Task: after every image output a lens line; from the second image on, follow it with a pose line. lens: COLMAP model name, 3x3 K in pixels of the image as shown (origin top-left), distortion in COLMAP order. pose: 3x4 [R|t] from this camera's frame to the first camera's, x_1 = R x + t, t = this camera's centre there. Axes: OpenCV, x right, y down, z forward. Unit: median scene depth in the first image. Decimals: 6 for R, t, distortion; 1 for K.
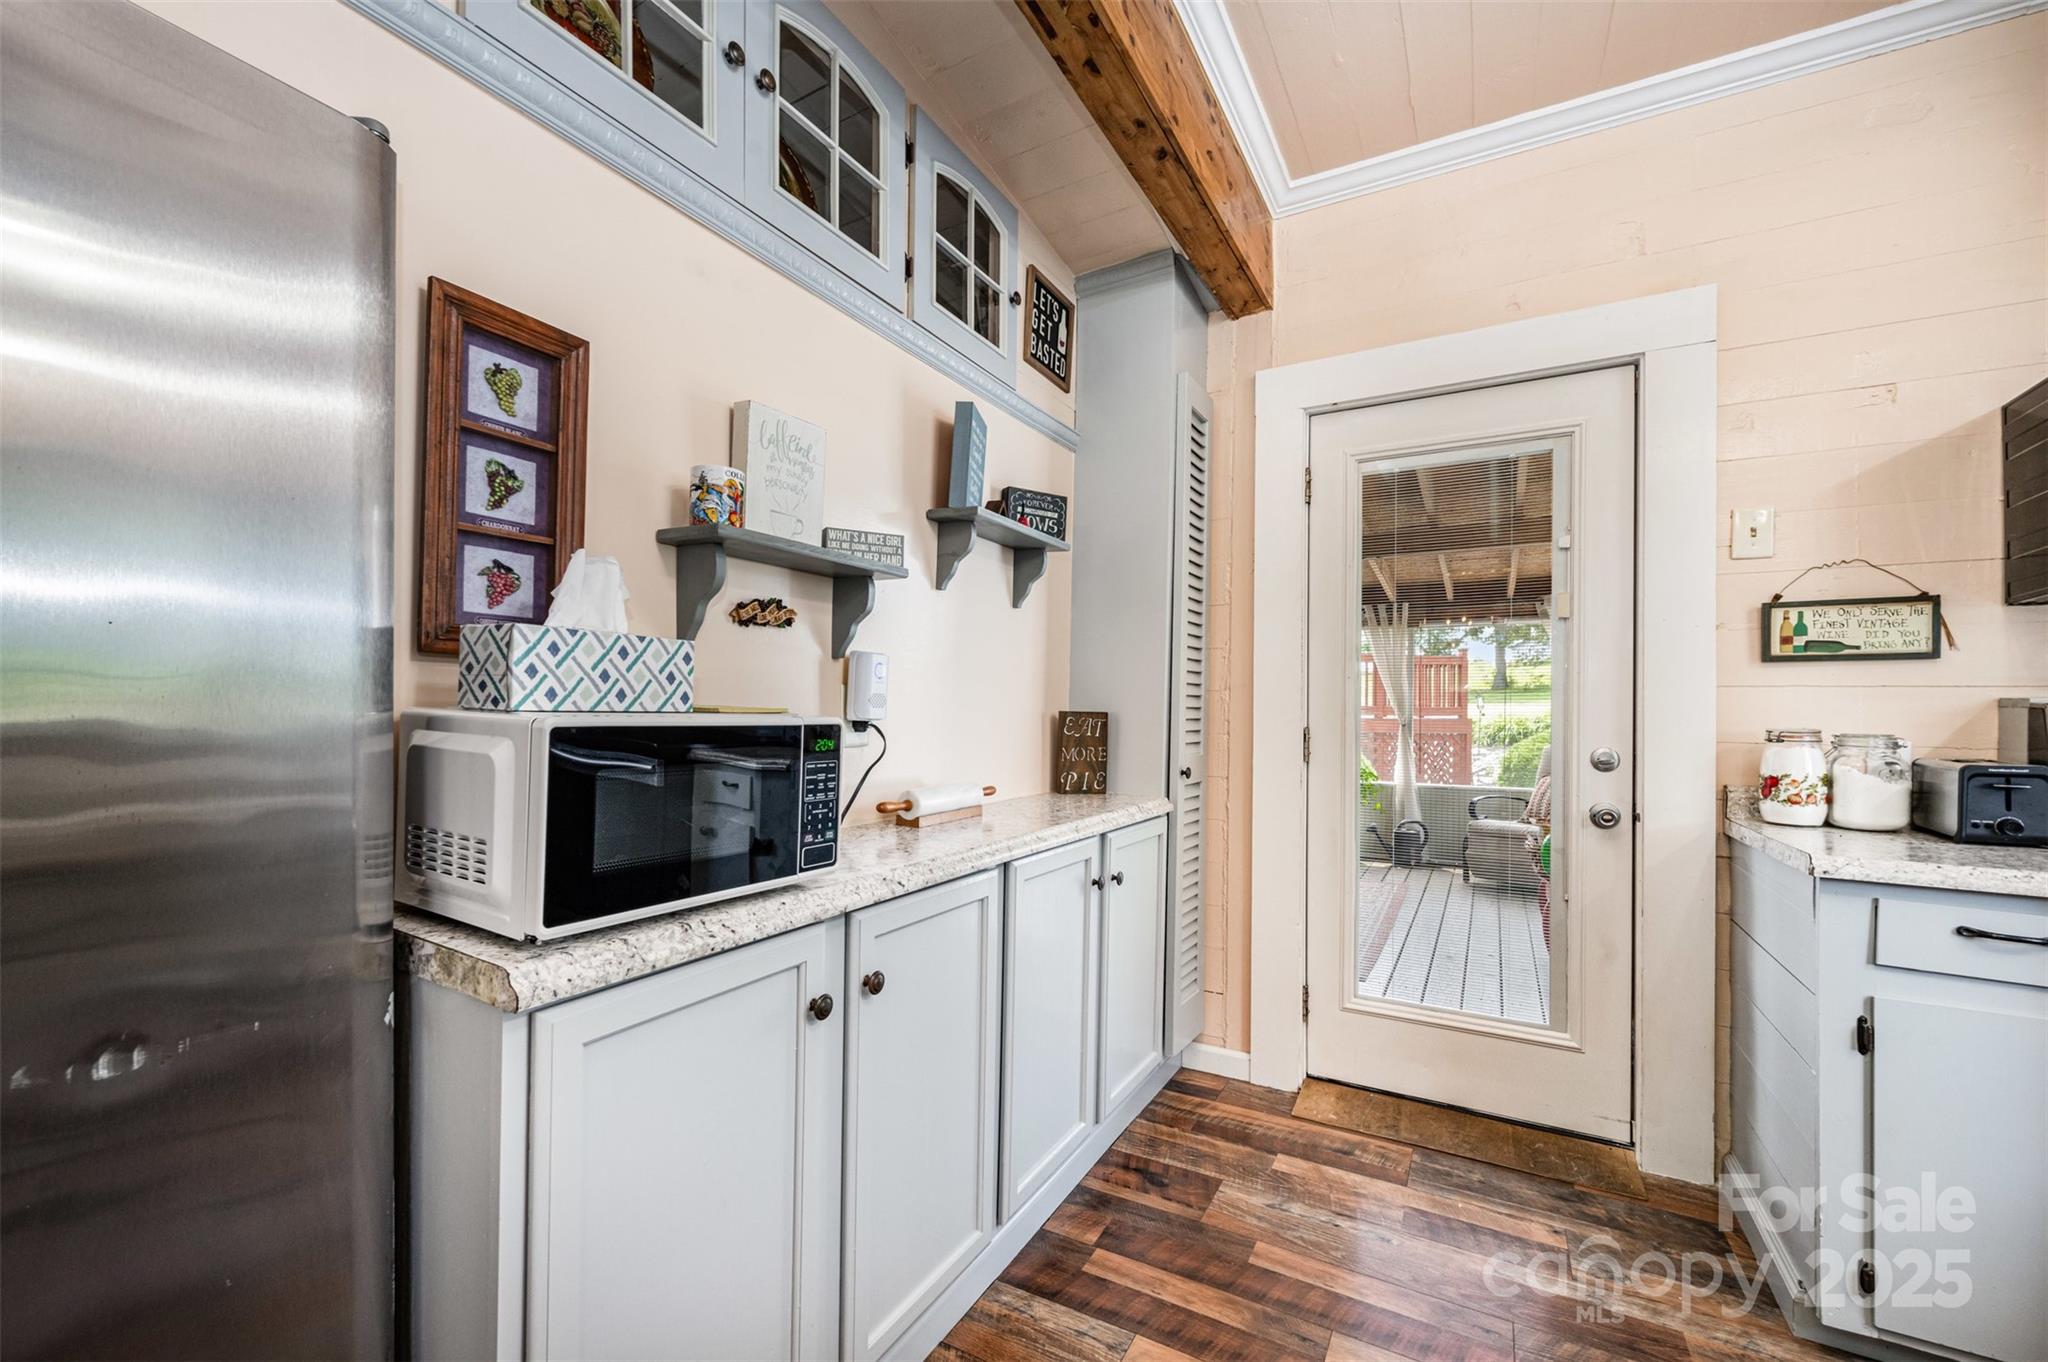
lens RADIAL K [[832.7, 0, 1022.2], [0, 832.7, 696.3], [0, 0, 1]] dist [-0.000333, 0.000002]
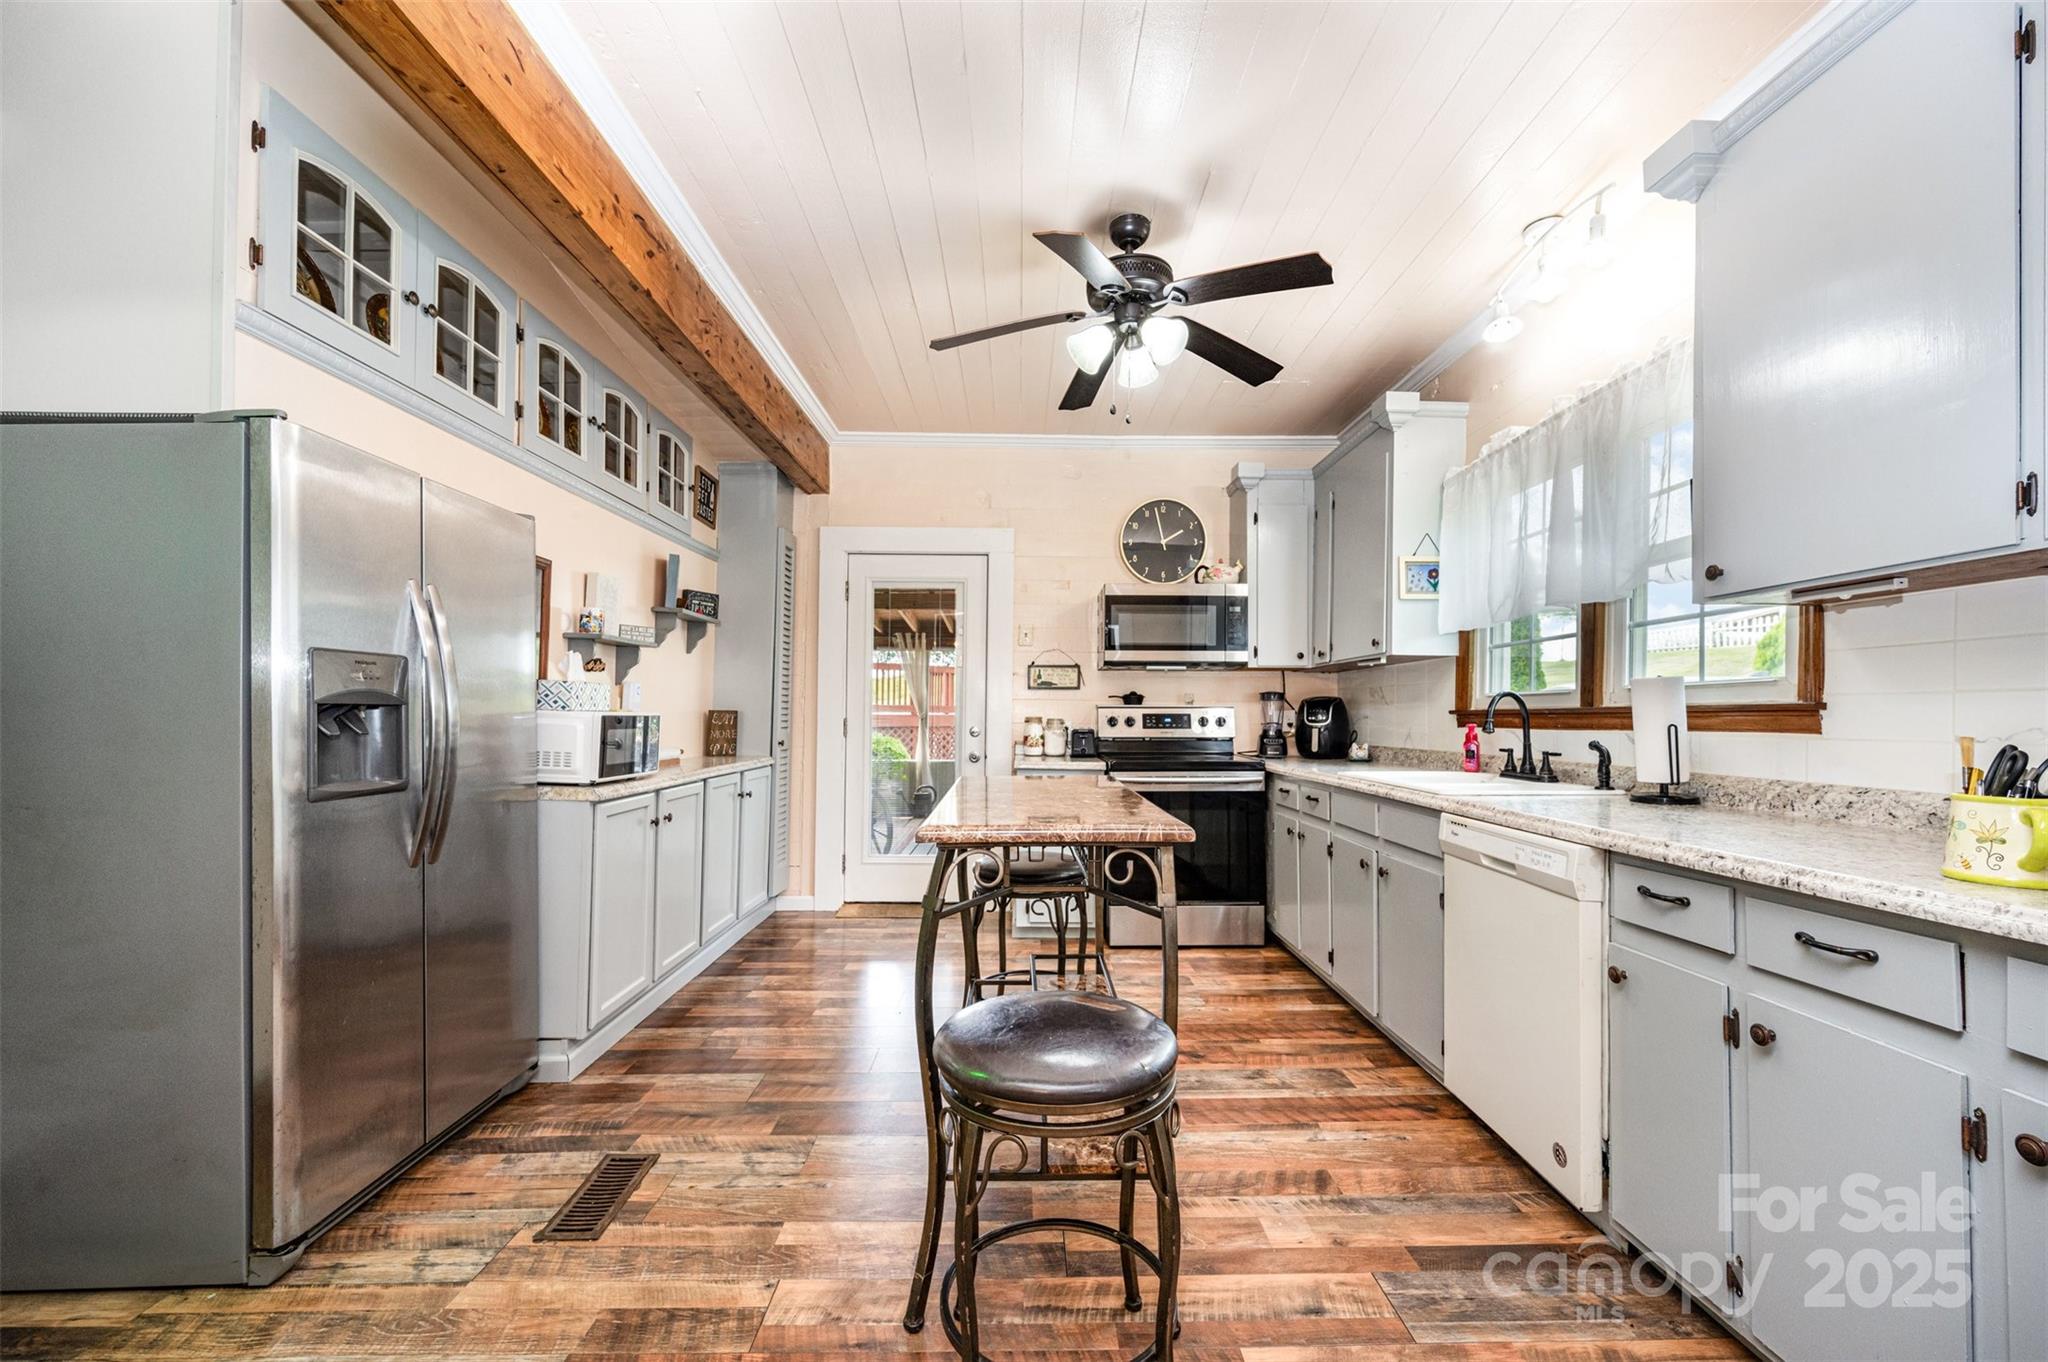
lens RADIAL K [[816.3, 0, 1029.2], [0, 816.3, 698.2], [0, 0, 1]] dist [-0.000093, 0.000011]
pose [[0.864805, 0.005158, 0.502081, -0.261907], [-0.008058, 0.999961, 0.003607, -0.021406], [-0.502043, -0.007165, 0.864813, -0.931287]]
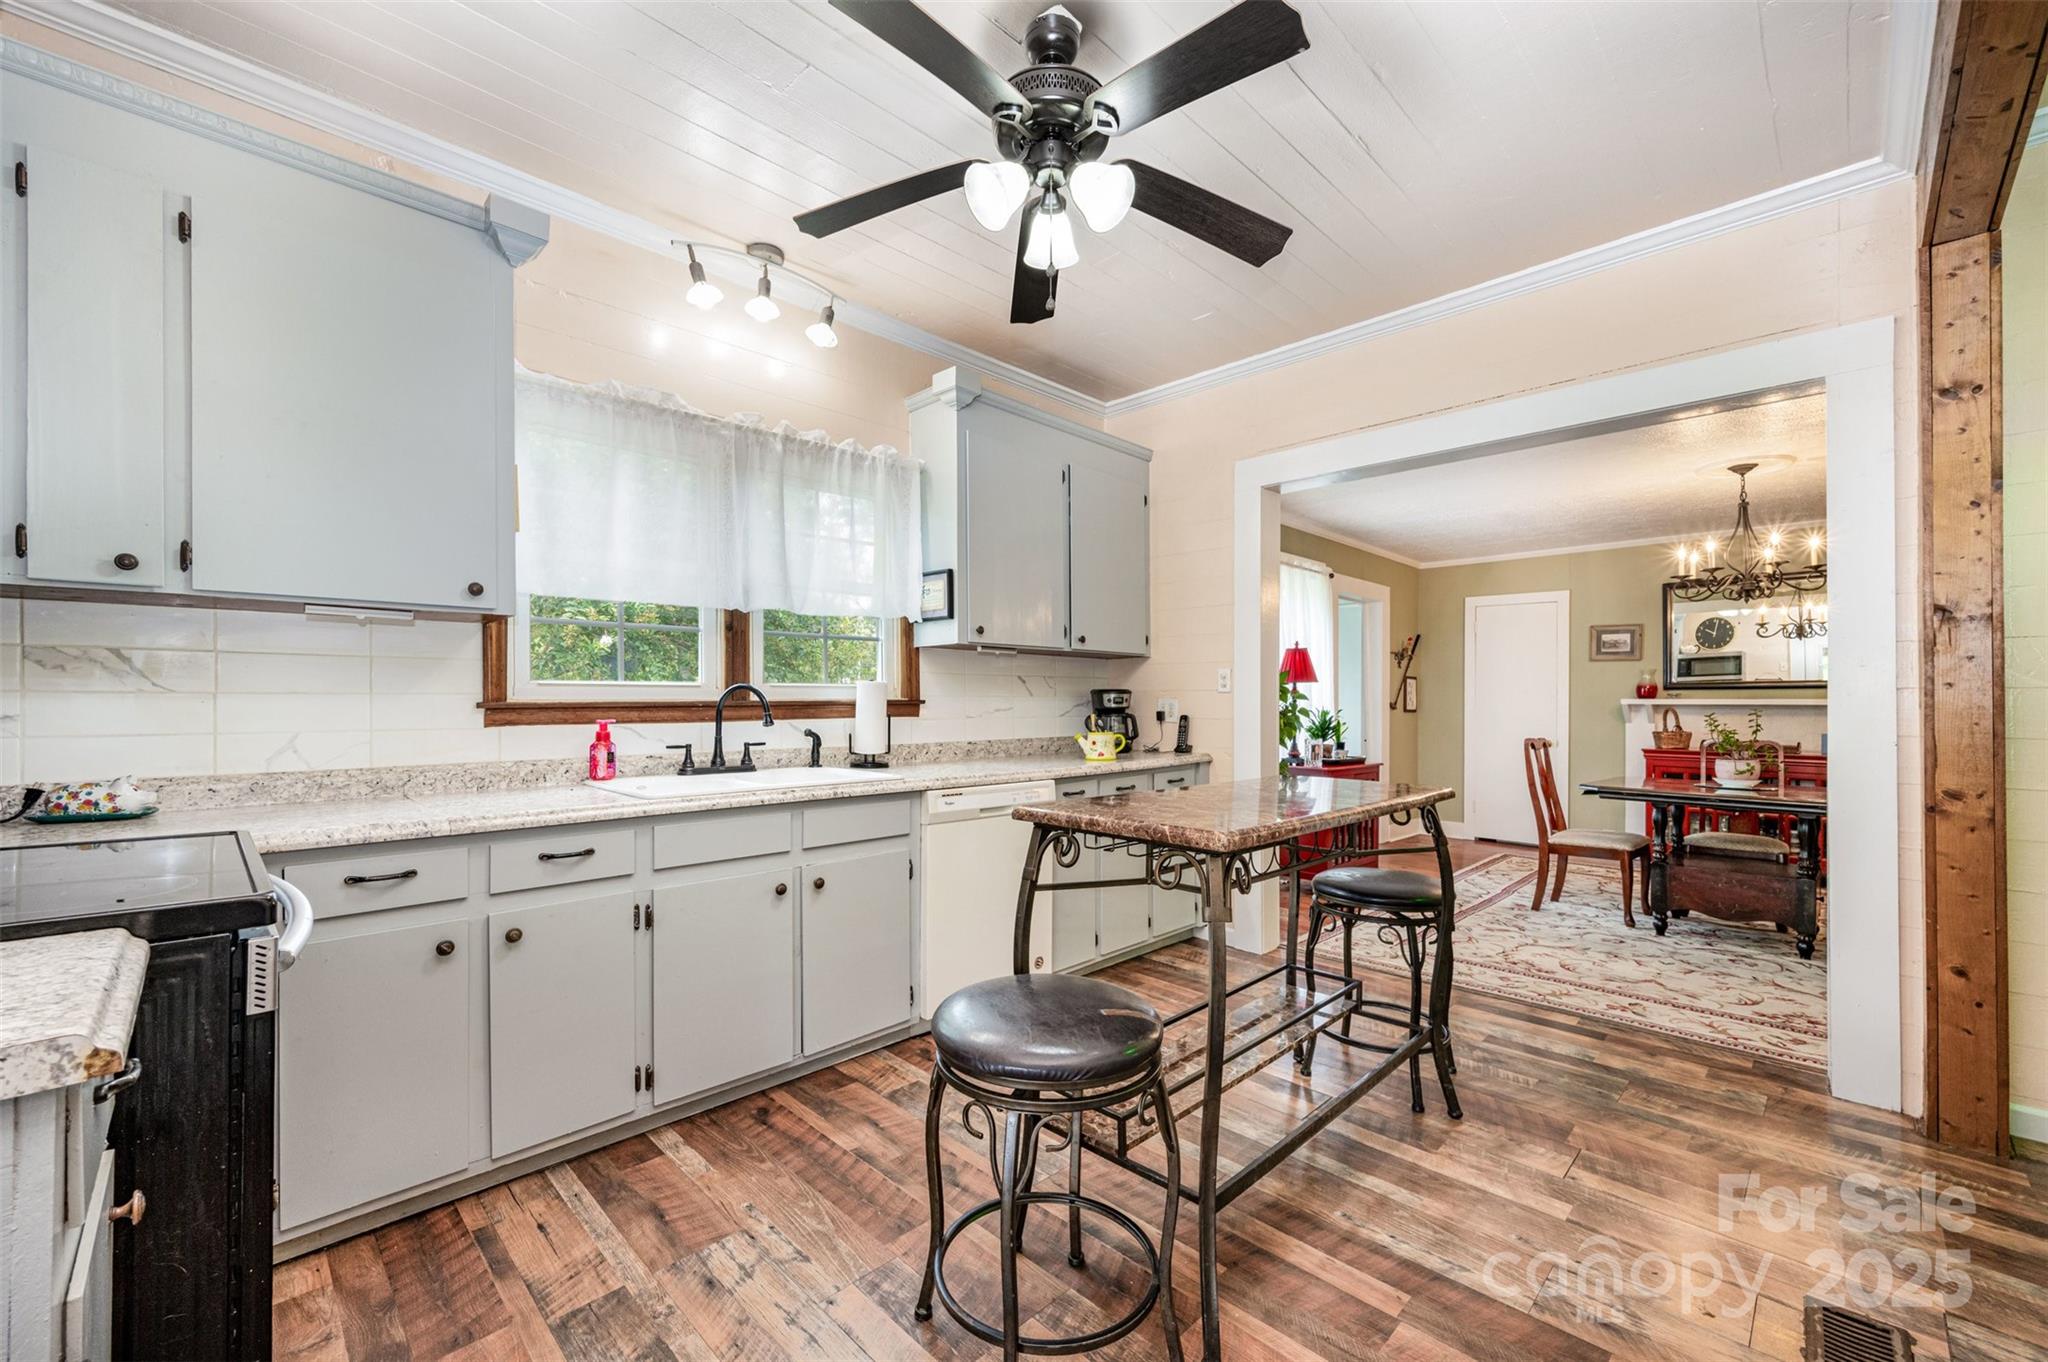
lens RADIAL K [[824.5, 0, 1023.3], [0, 824.5, 734.7], [0, 0, 1]] dist [0.000962, 0.000109]
pose [[-0.963557, -0.018970, 0.266829, 0.281769], [-0.014507, 0.999720, 0.018690, 0.015521], [-0.267109, 0.014138, -0.963563, 0.937806]]
